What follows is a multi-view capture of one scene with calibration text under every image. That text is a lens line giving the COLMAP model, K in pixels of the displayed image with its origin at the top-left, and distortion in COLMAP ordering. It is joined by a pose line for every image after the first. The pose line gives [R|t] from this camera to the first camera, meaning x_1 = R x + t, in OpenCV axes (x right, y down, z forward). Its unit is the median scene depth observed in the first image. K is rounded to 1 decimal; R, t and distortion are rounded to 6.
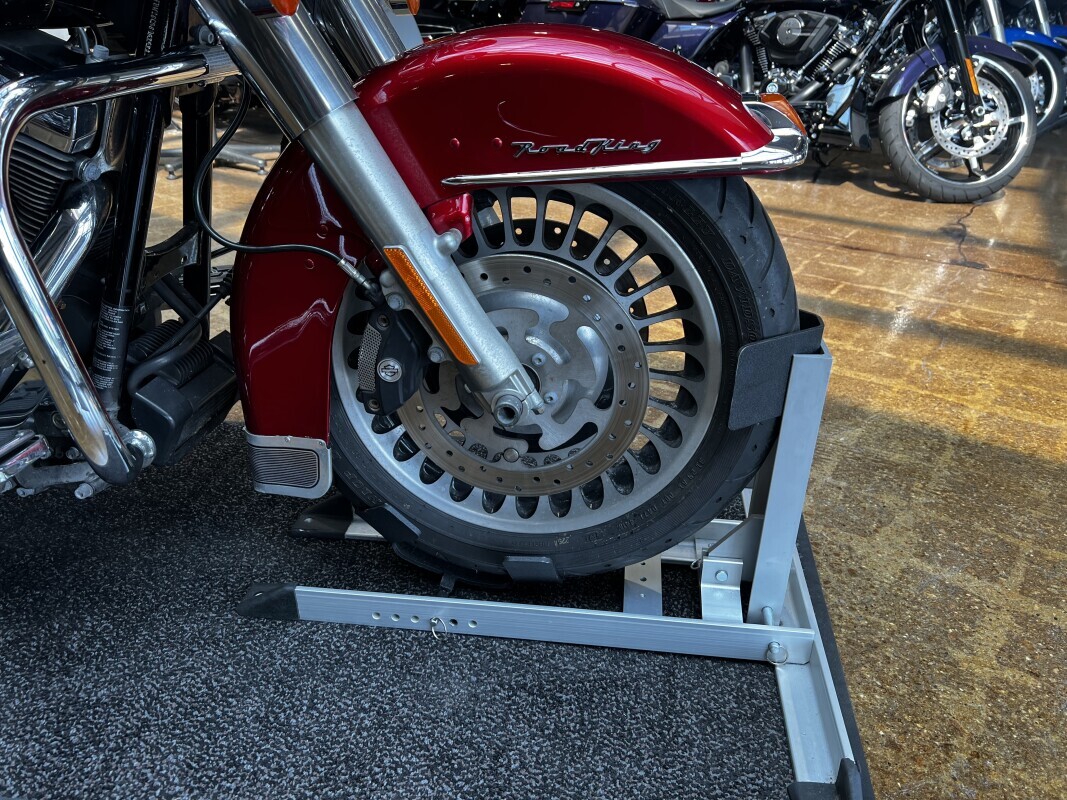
lens RADIAL K [[824.4, 0, 535.4], [0, 824.4, 401.7], [0, 0, 1]] dist [0.048826, -0.046835]
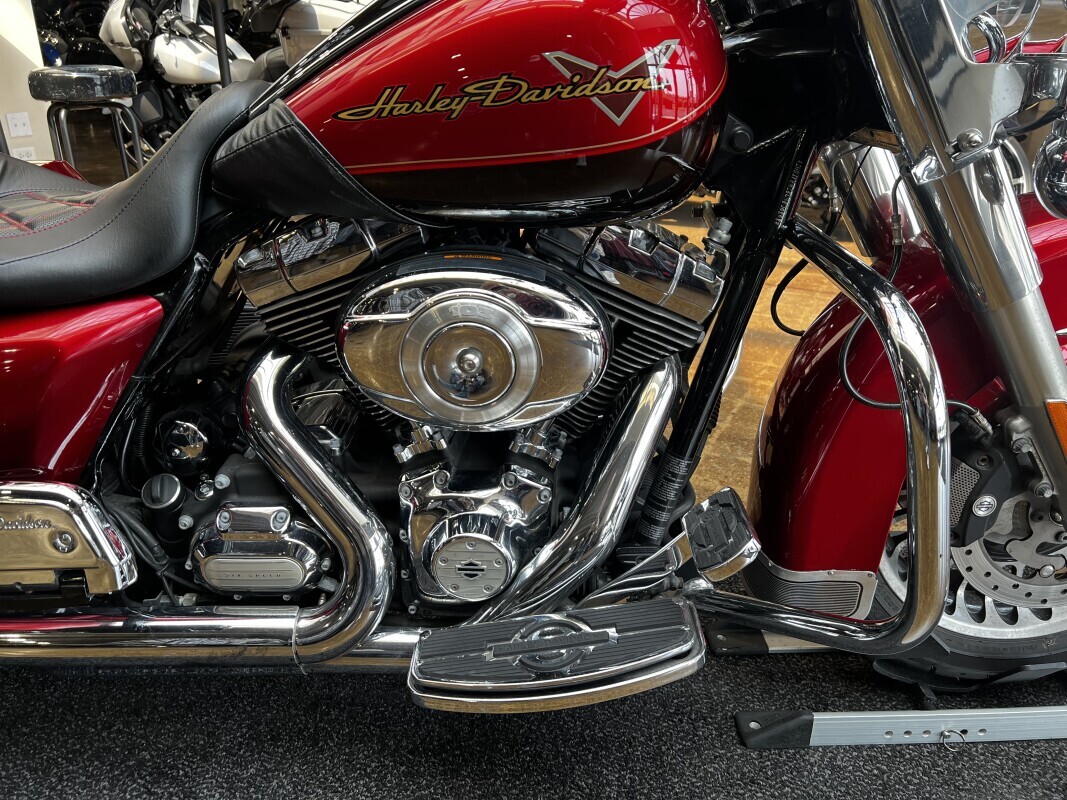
lens RADIAL K [[824.4, 0, 533.4], [0, 824.4, 402.2], [0, 0, 1]] dist [0.048826, -0.046835]
pose [[0.985393, -0.061154, 0.158937, -0.827389], [0.066788, 0.997306, -0.030344, -0.161648], [-0.156653, 0.040516, 0.986822, 0.037382]]
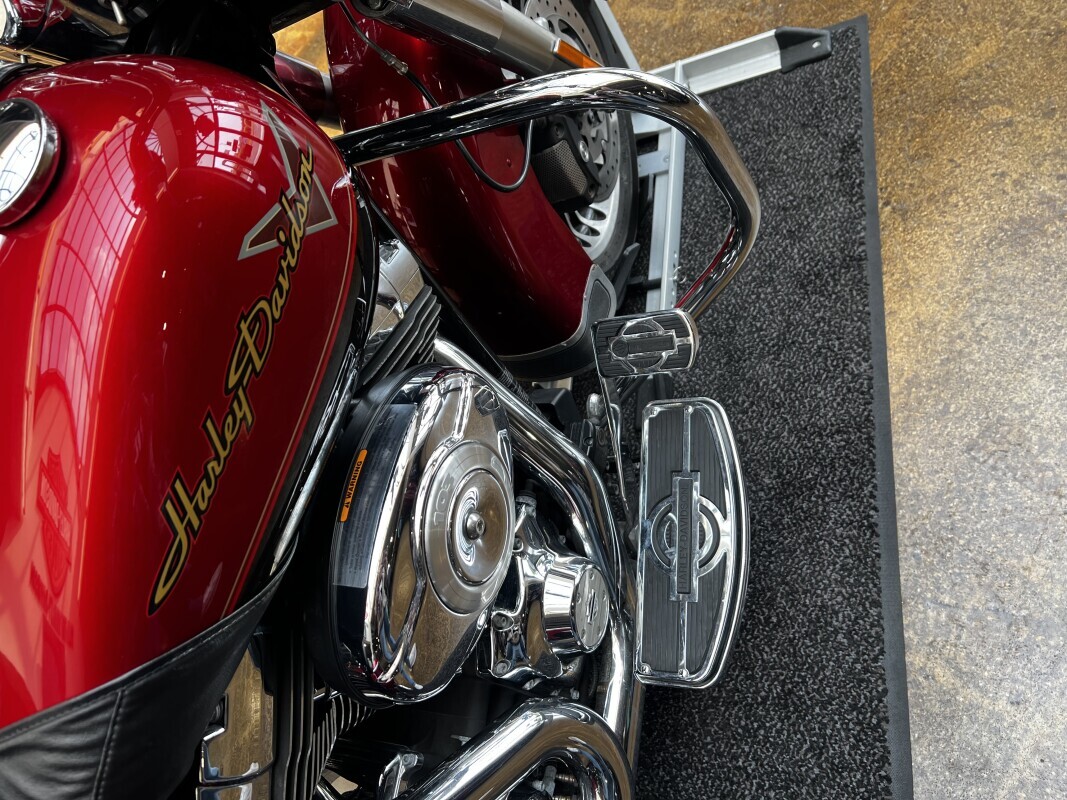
lens RADIAL K [[824.4, 0, 529.2], [0, 824.4, 401.0], [0, 0, 1]] dist [0.048826, -0.046835]
pose [[0.001996, -0.870691, 0.491827, -0.999924], [0.803248, 0.294350, 0.517833, -0.574779], [-0.595641, 0.394025, 0.699968, 0.321538]]
